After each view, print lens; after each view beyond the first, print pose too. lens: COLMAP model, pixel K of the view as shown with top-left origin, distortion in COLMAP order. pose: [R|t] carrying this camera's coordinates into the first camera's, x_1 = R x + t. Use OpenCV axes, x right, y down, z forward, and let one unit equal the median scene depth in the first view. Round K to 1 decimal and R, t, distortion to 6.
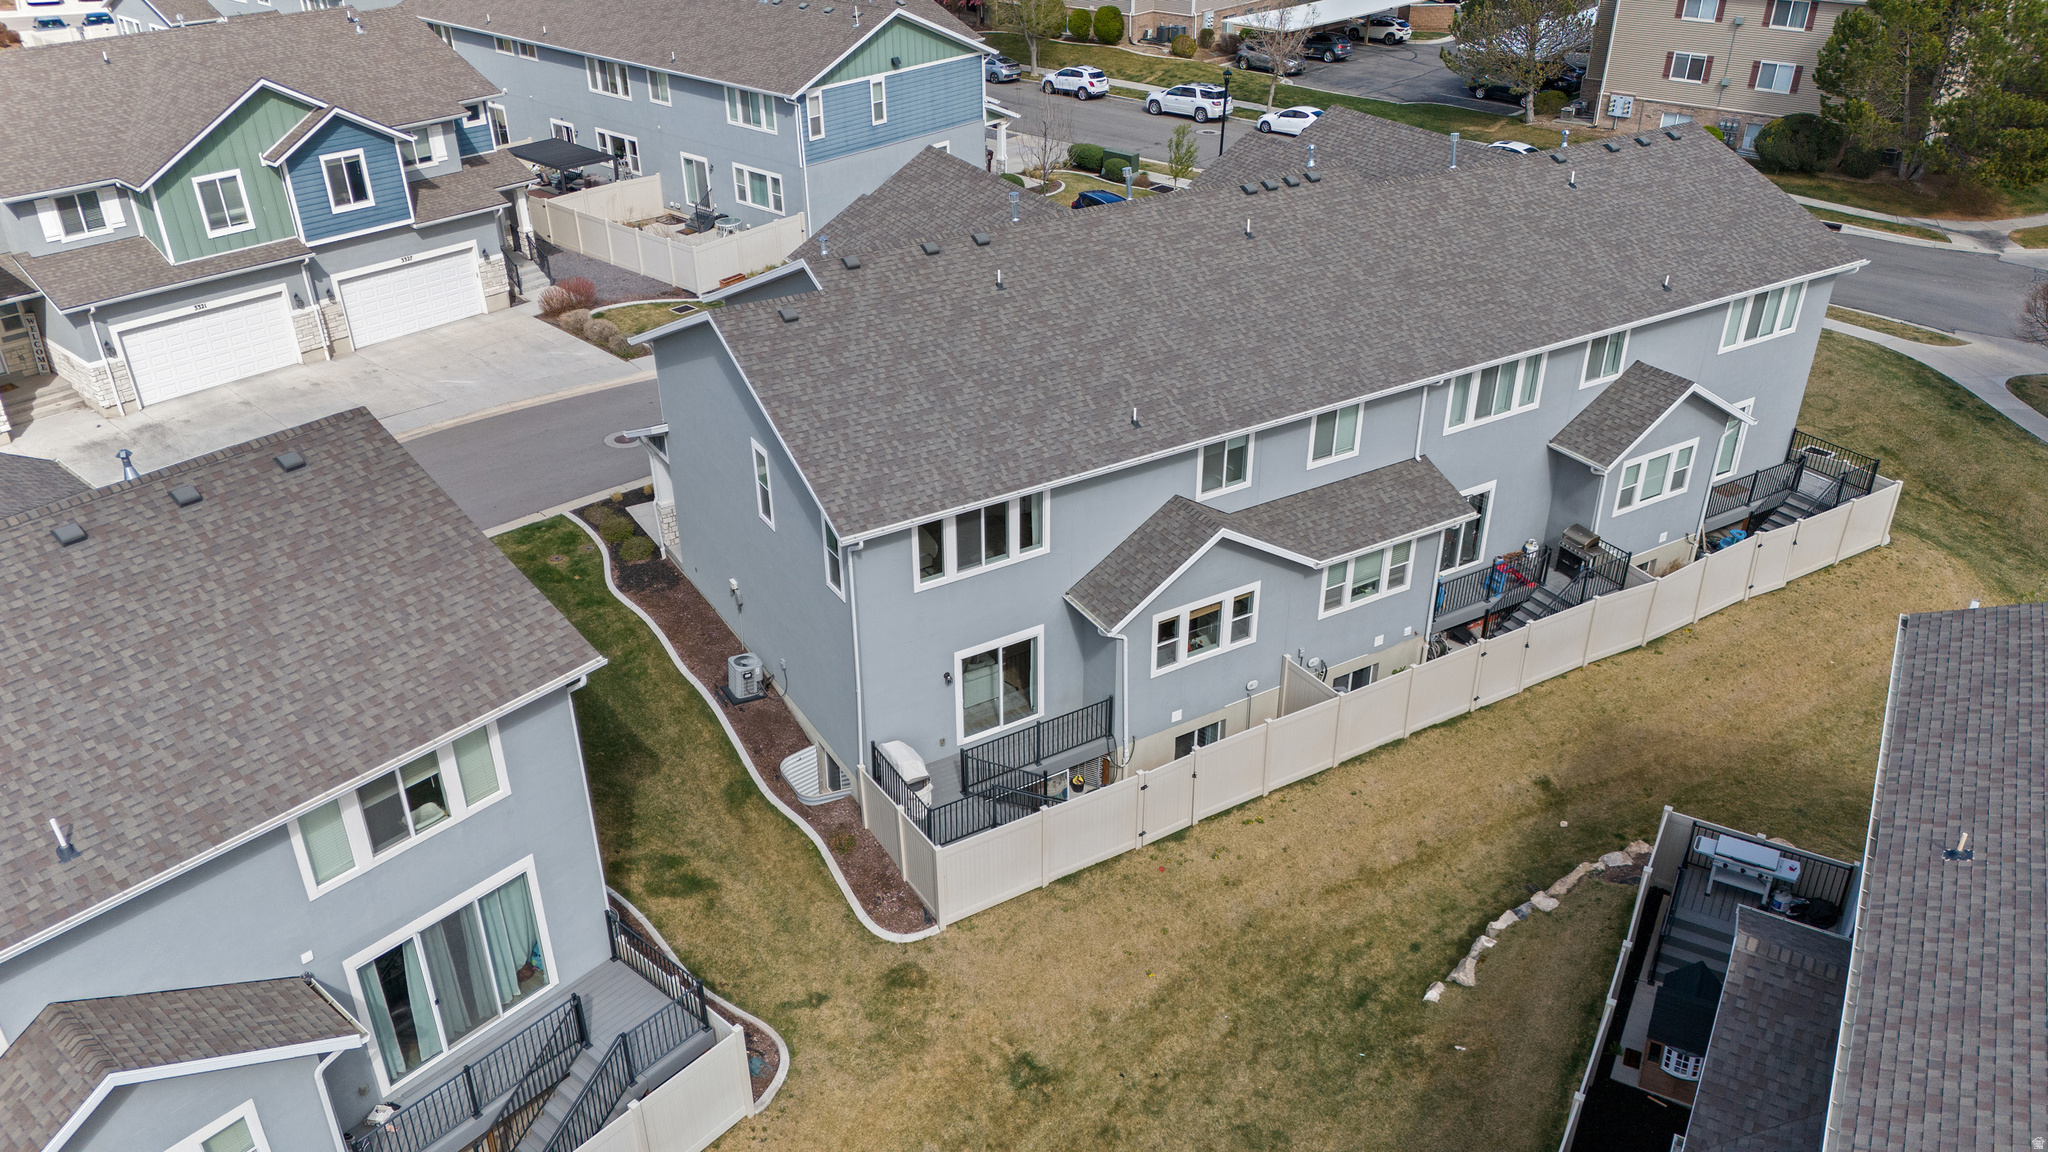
lens RADIAL K [[1499.8, 0, 1024.0], [0, 1499.8, 576.0], [0, 0, 1]] dist [0.048151, -0.003510]
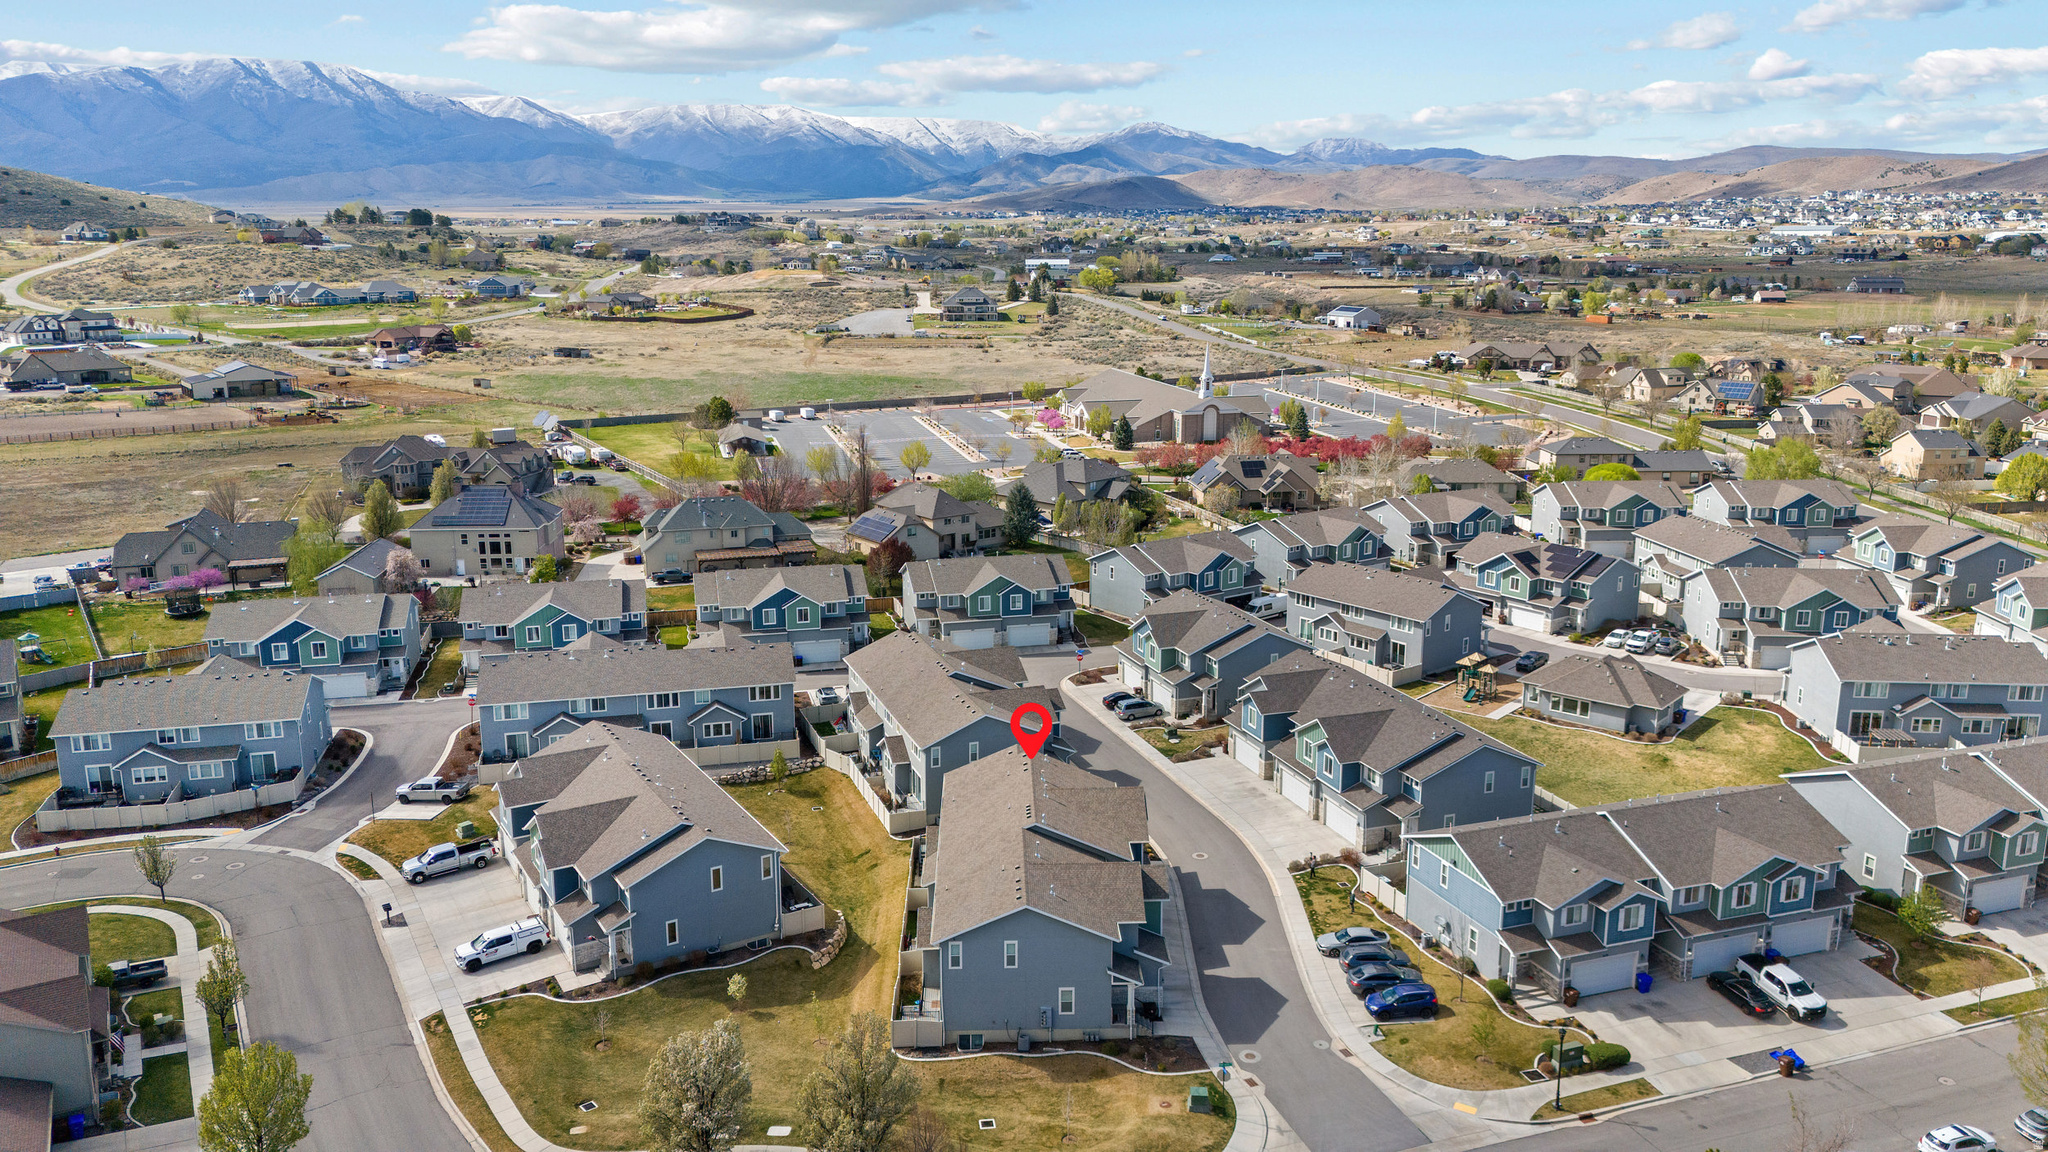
lens RADIAL K [[1454.4, 0, 1018.7], [0, 1454.4, 696.1], [0, 0, 1]] dist [0.051693, -0.041672]
pose [[-0.496326, 0.271827, -0.824482, 2.379767], [-0.426713, 0.750684, 0.504371, -1.796996], [0.756027, 0.602150, -0.256592, 1.539564]]
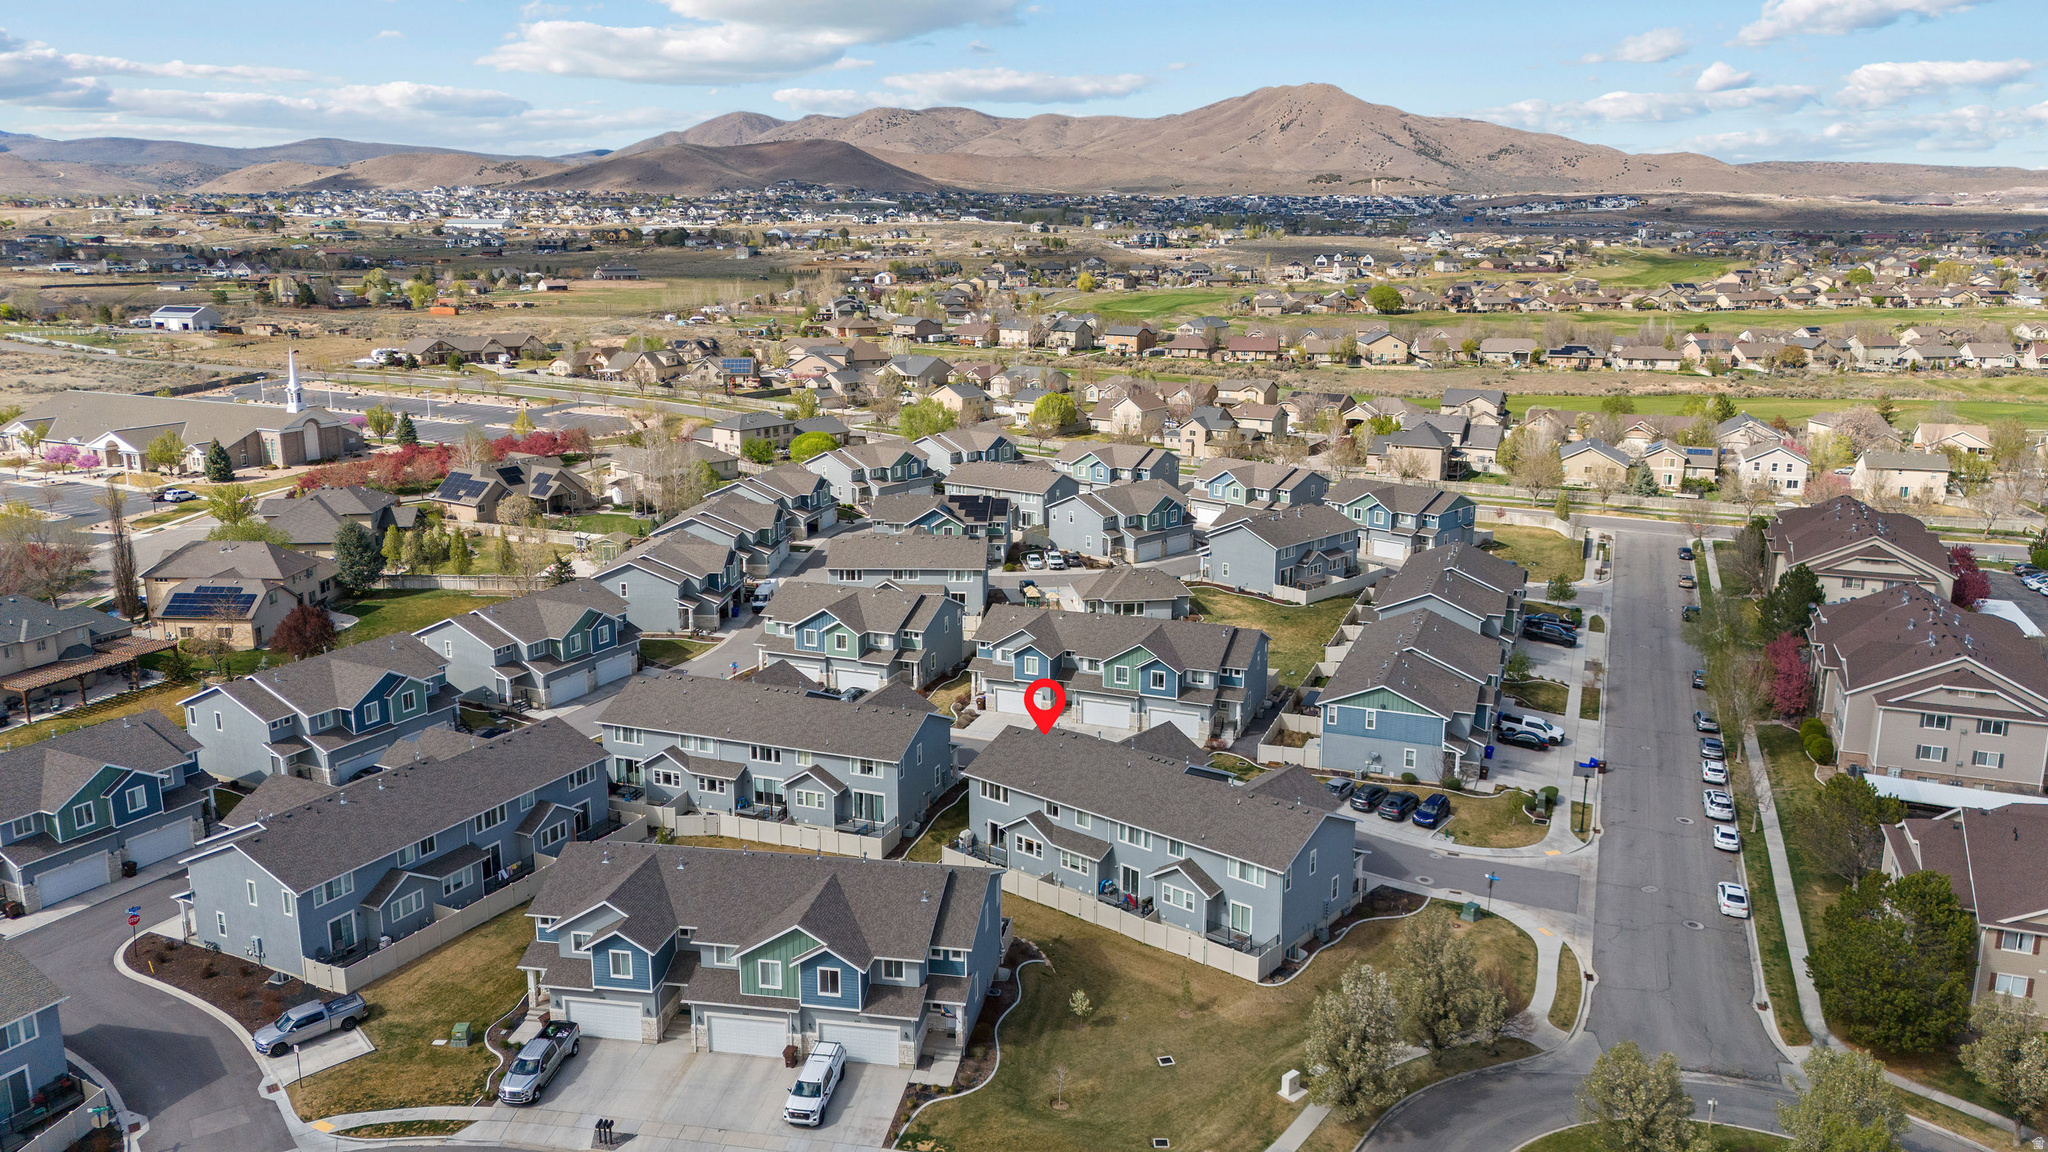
lens RADIAL K [[1499.8, 0, 1024.0], [0, 1499.8, 576.0], [0, 0, 1]] dist [0.048151, -0.003510]
pose [[0.334689, 0.225155, -0.915035, 2.799015], [-0.467927, 0.882568, 0.046014, -0.598199], [0.817941, 0.412769, 0.400742, -0.635133]]
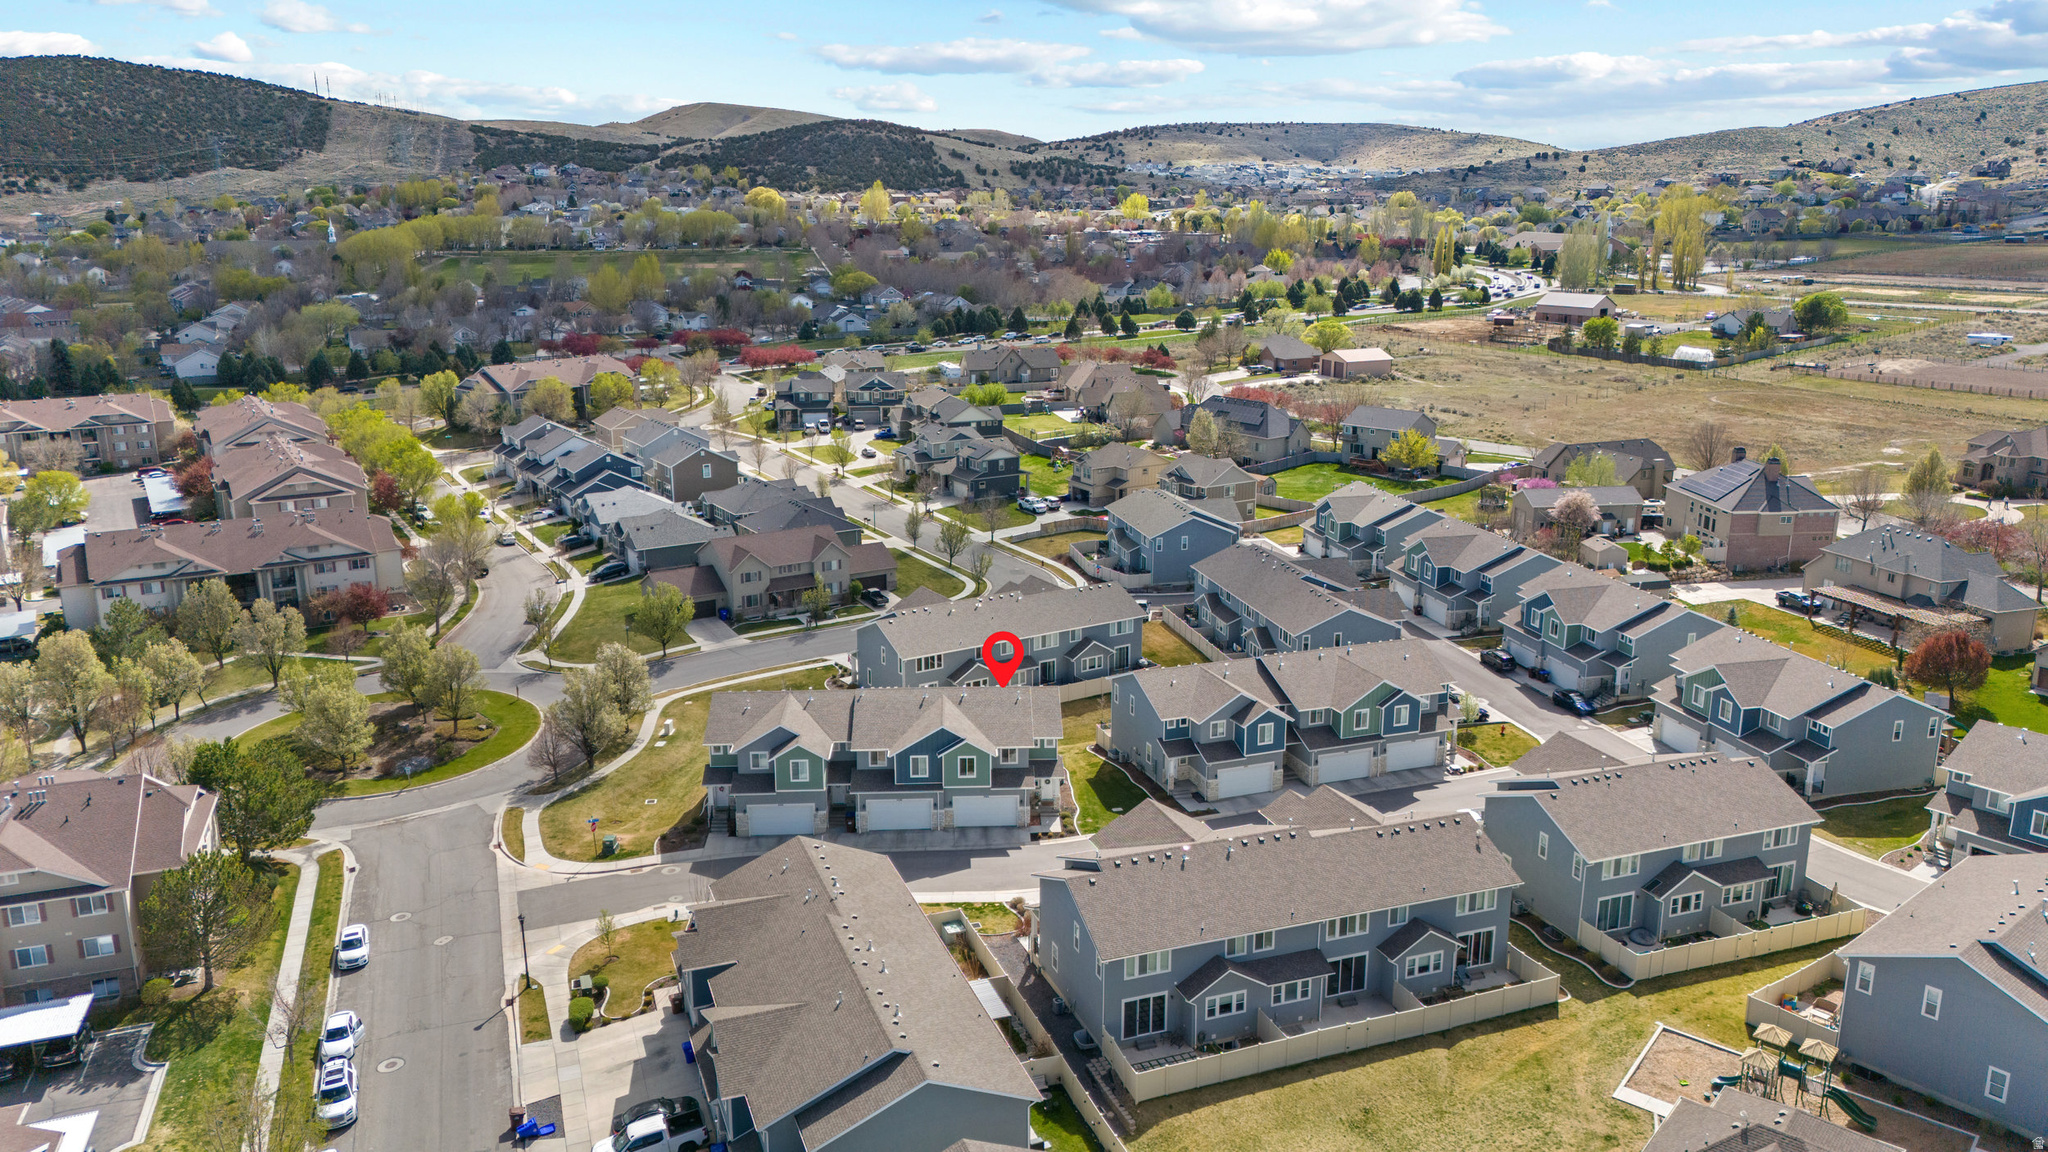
lens RADIAL K [[1499.8, 0, 1024.0], [0, 1499.8, 576.0], [0, 0, 1]] dist [0.048151, -0.003510]
pose [[-0.878297, -0.109341, 0.465446, -1.645677], [0.244548, 0.733787, 0.633840, -2.497059], [-0.410843, 0.670523, -0.617744, 2.763513]]
